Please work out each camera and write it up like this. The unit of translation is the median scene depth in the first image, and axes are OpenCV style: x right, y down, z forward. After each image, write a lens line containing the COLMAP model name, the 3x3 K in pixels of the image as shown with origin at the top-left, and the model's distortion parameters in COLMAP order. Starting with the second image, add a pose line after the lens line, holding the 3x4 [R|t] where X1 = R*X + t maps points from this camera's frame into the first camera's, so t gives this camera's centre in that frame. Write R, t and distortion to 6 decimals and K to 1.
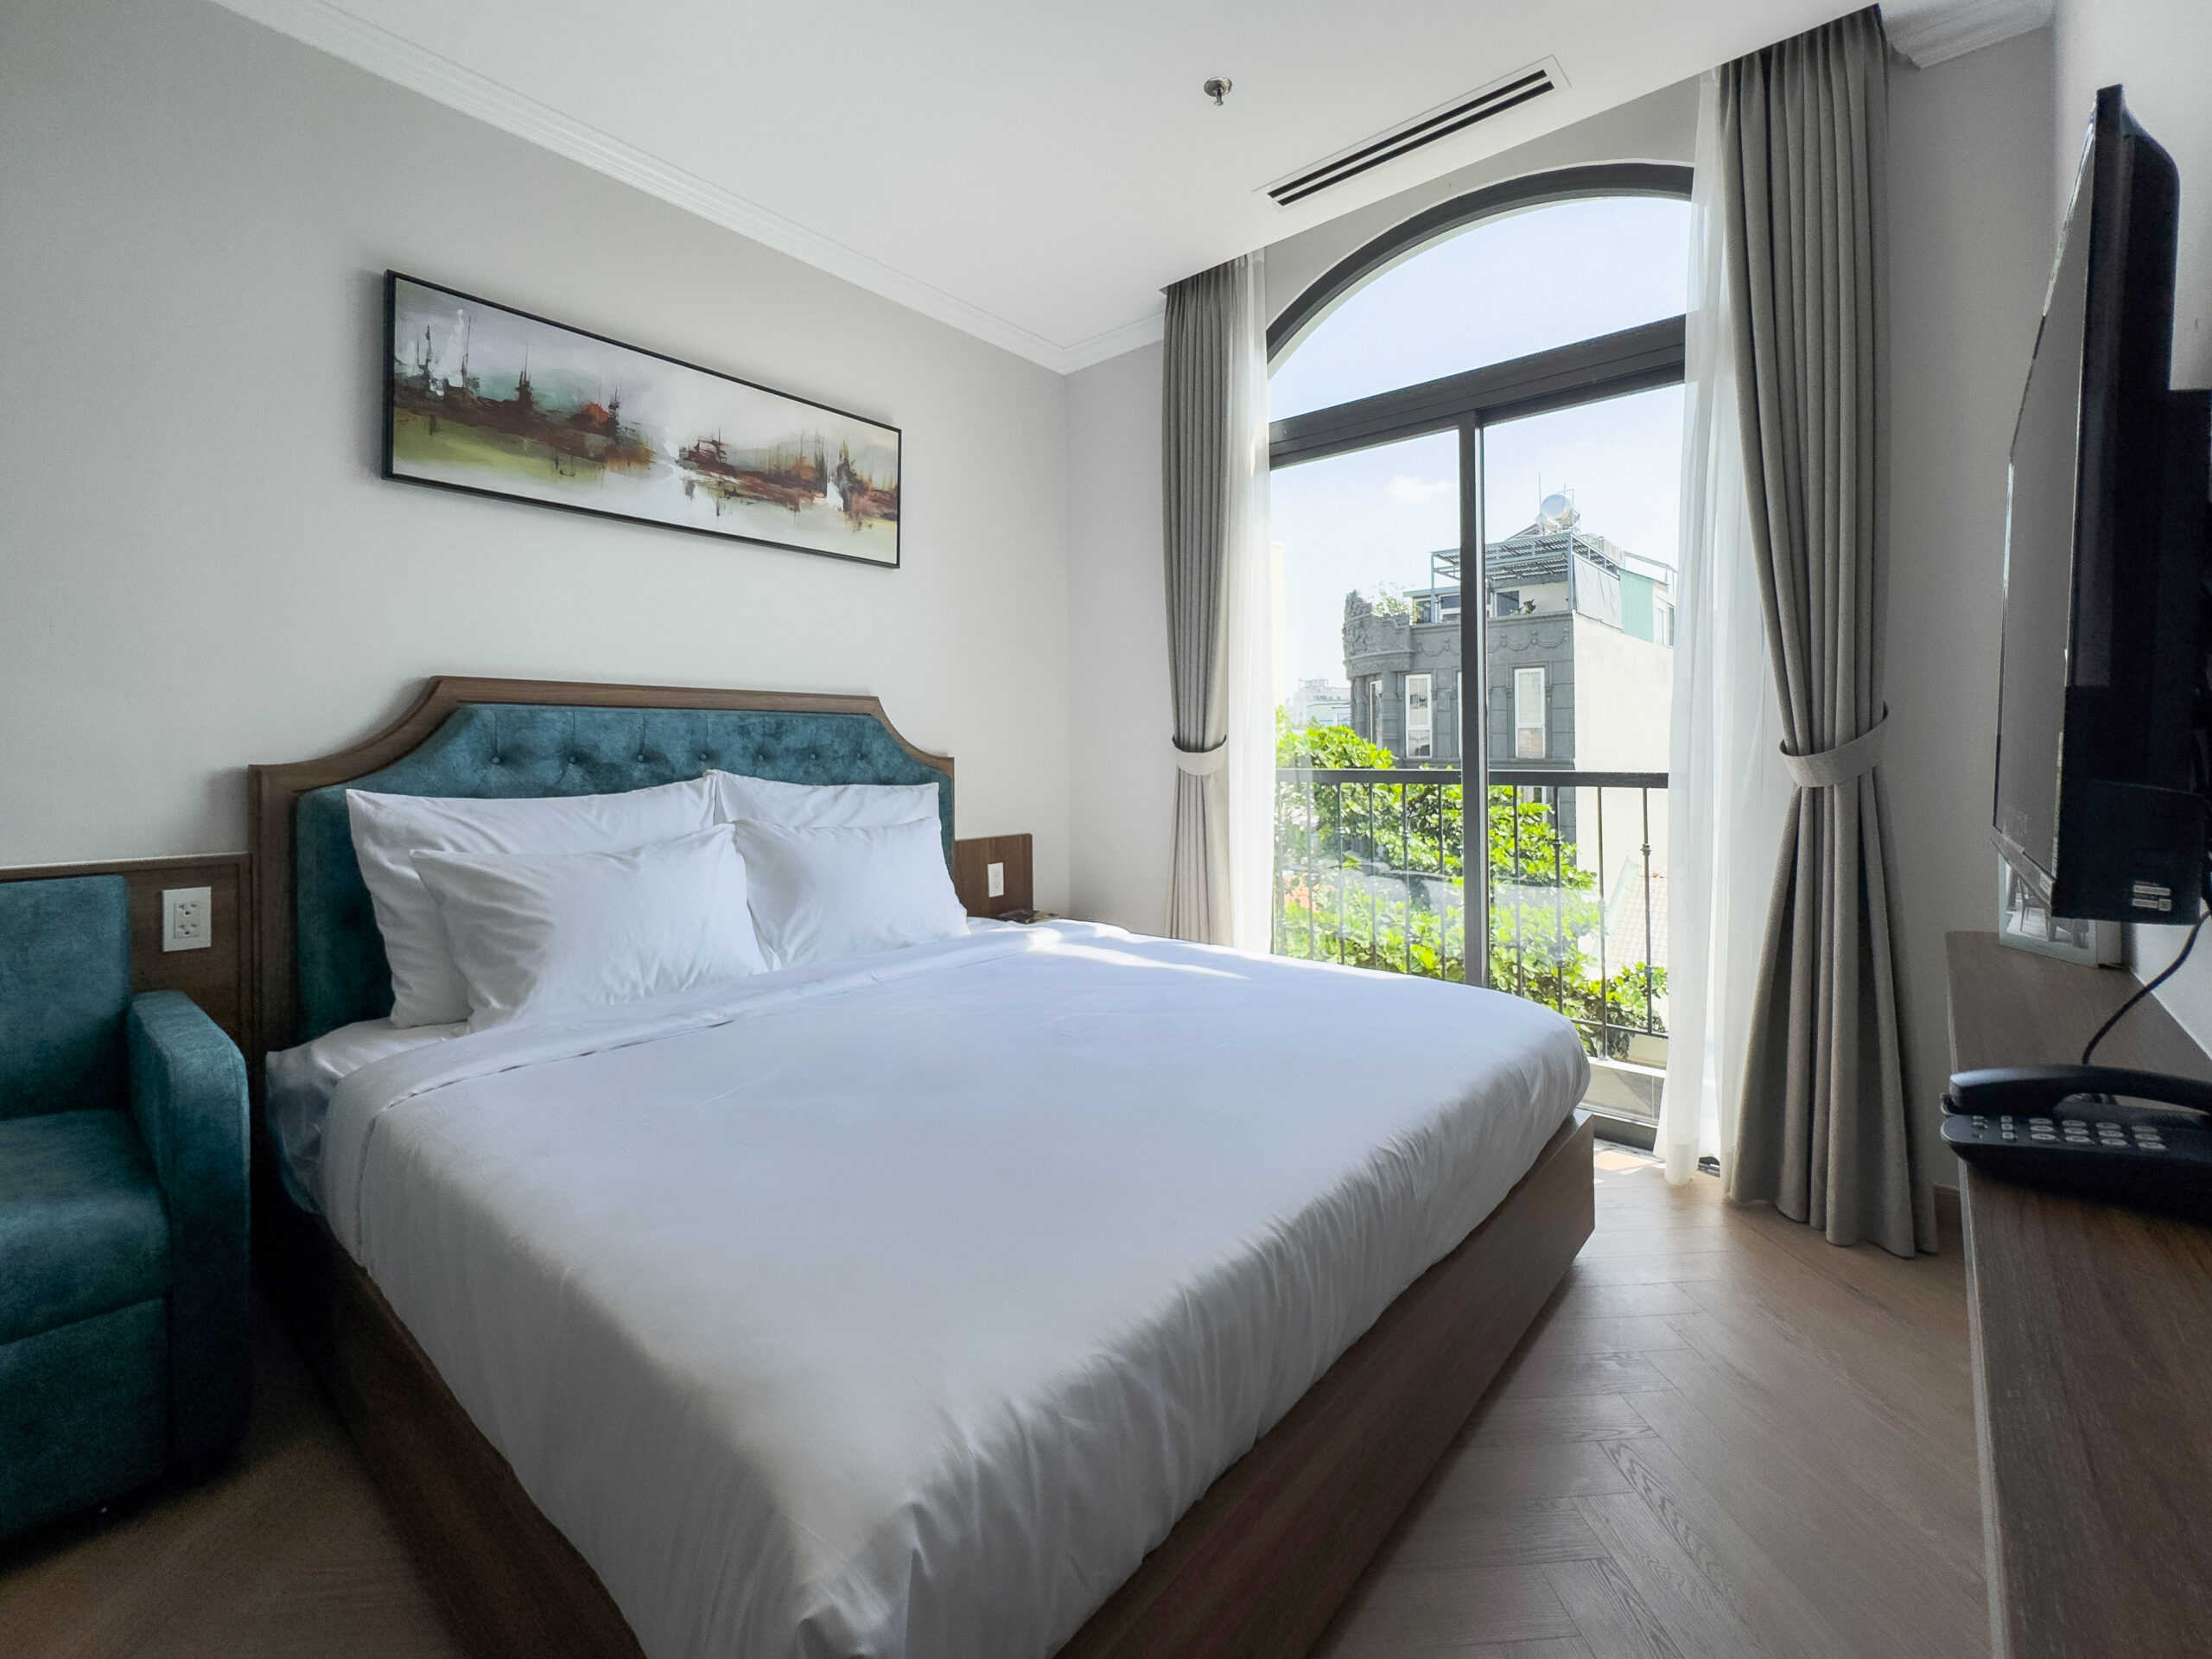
lens RADIAL K [[958.7, 0, 1104.6], [0, 958.7, 745.2], [0, 0, 1]] dist [0.009061, 0.000461]
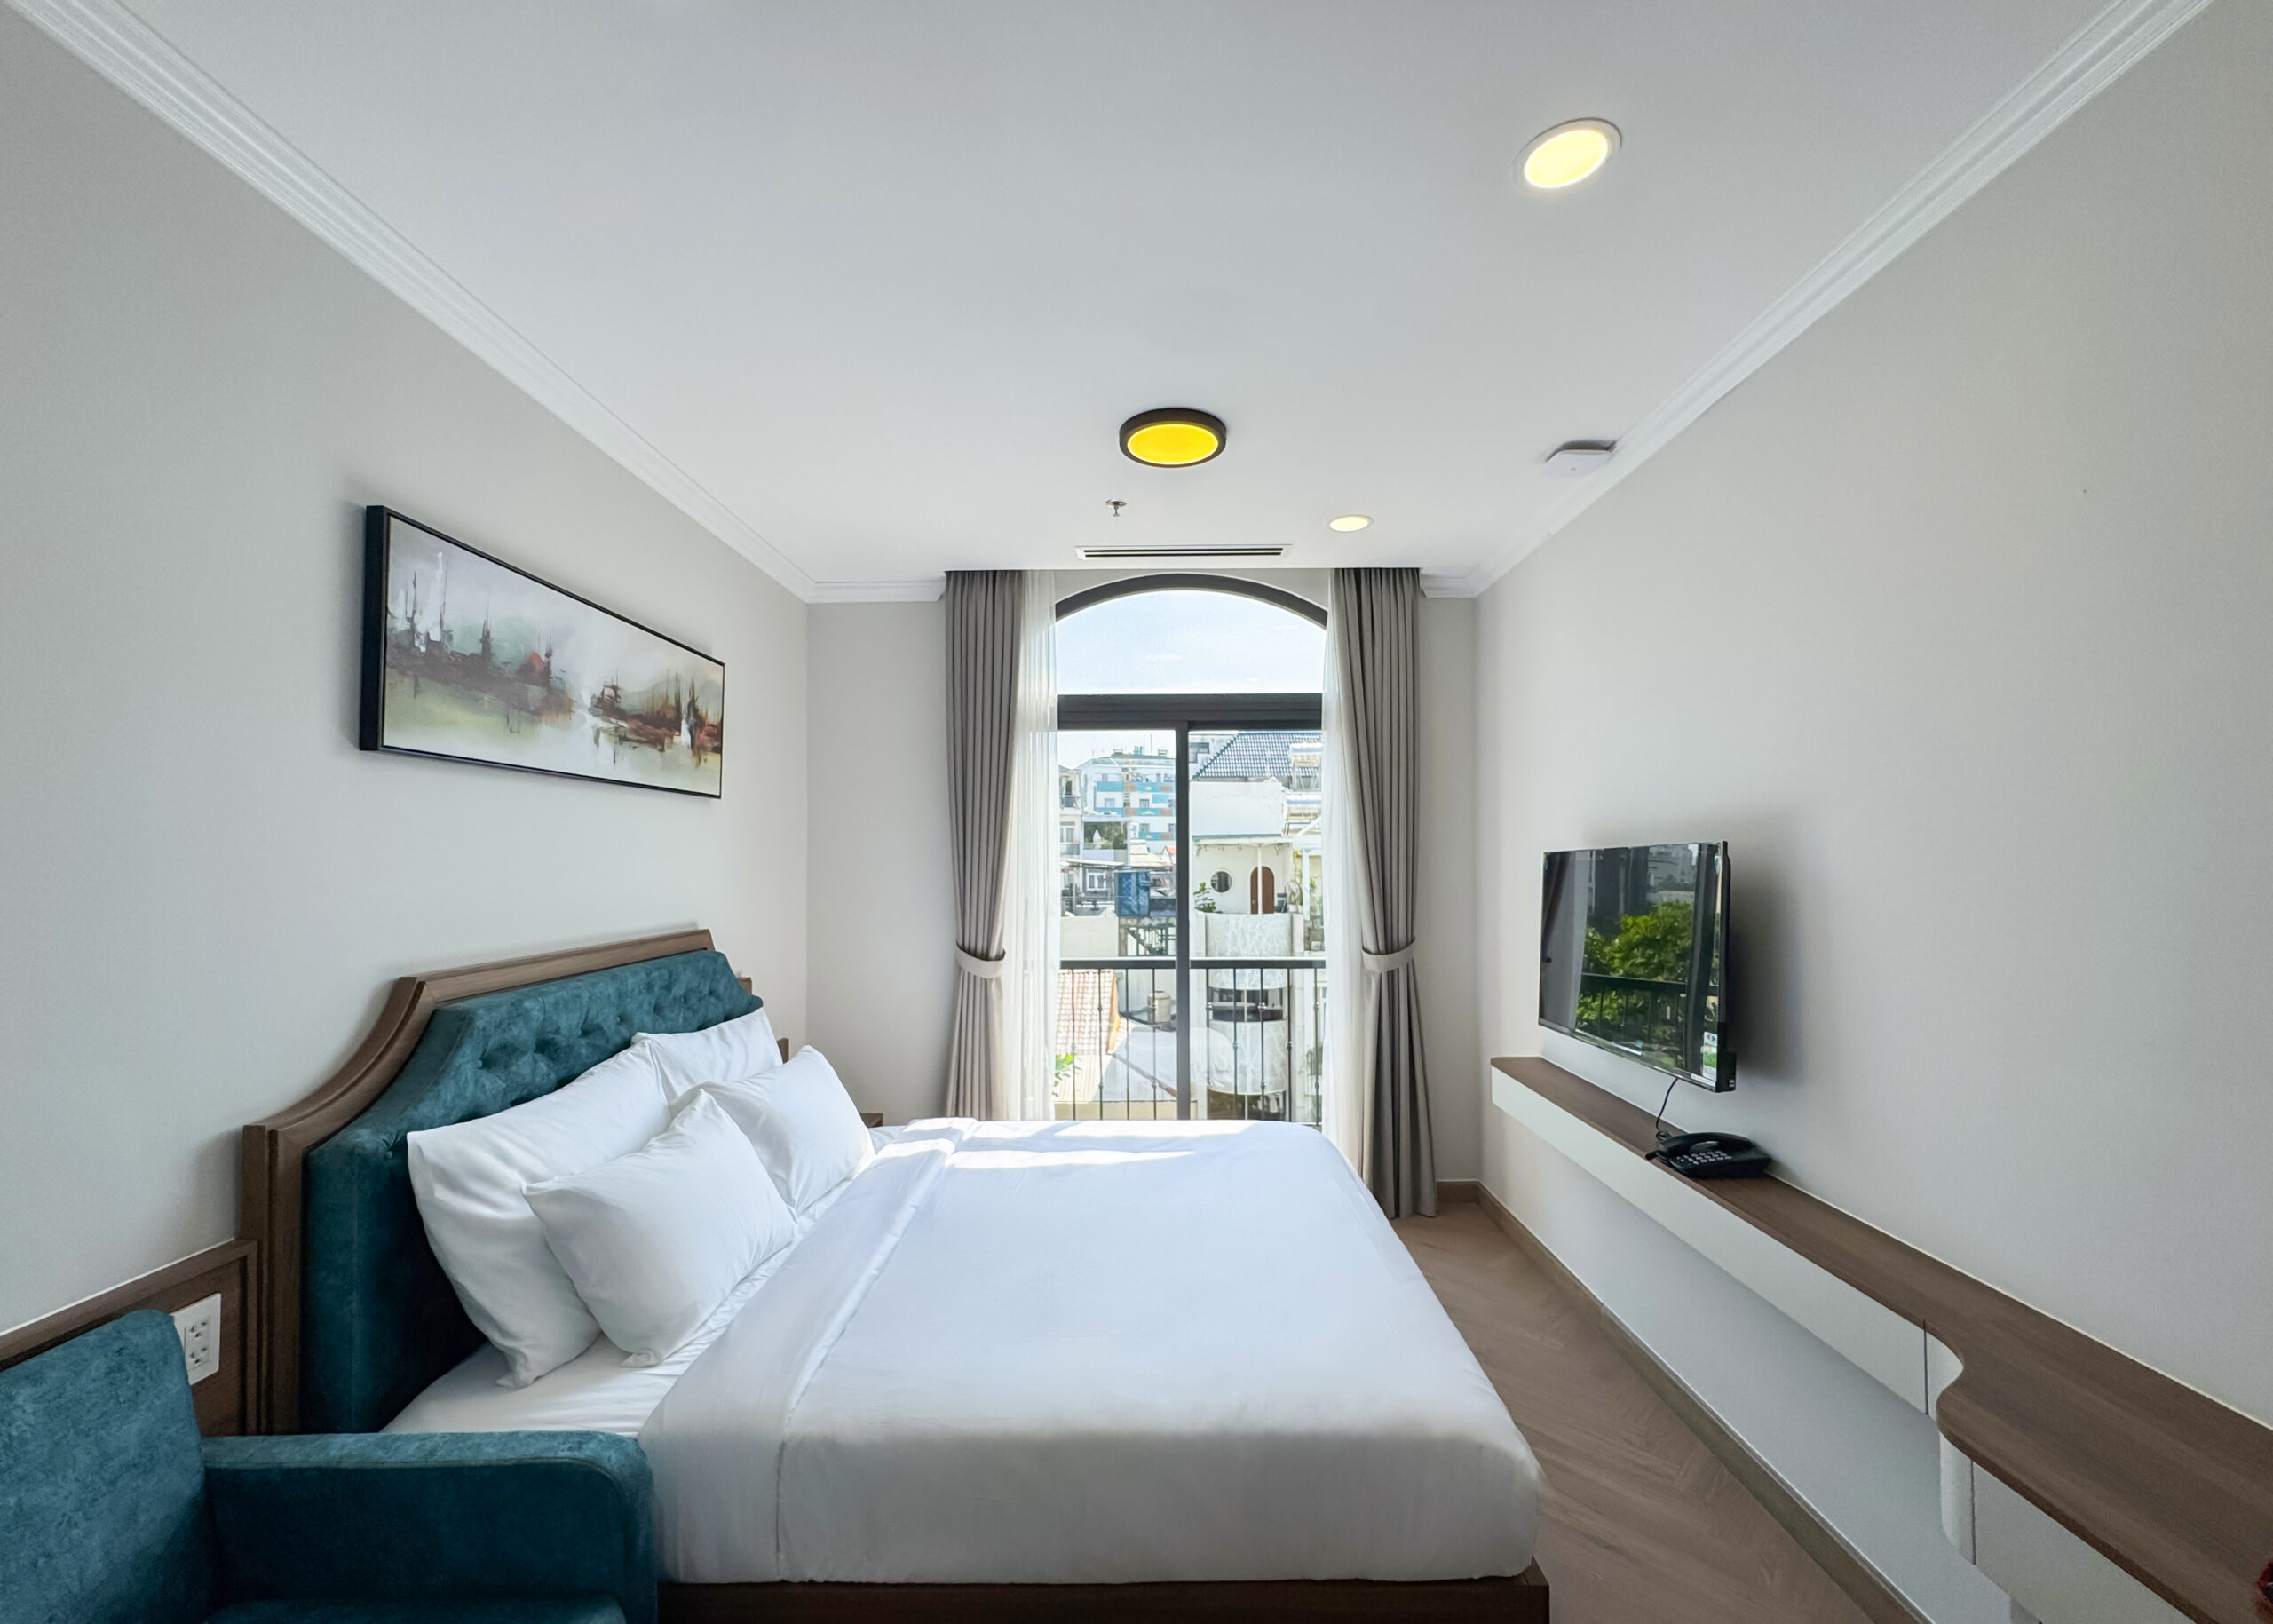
lens RADIAL K [[910.6, 0, 1140.0], [0, 910.6, 862.6], [0, 0, 1]] dist [0.000199, 0.000025]
pose [[0.774640, -0.006516, 0.632369, -0.630742], [0.008194, 0.999966, 0.000266, -0.150630], [-0.632349, 0.004976, 0.774668, -0.030713]]
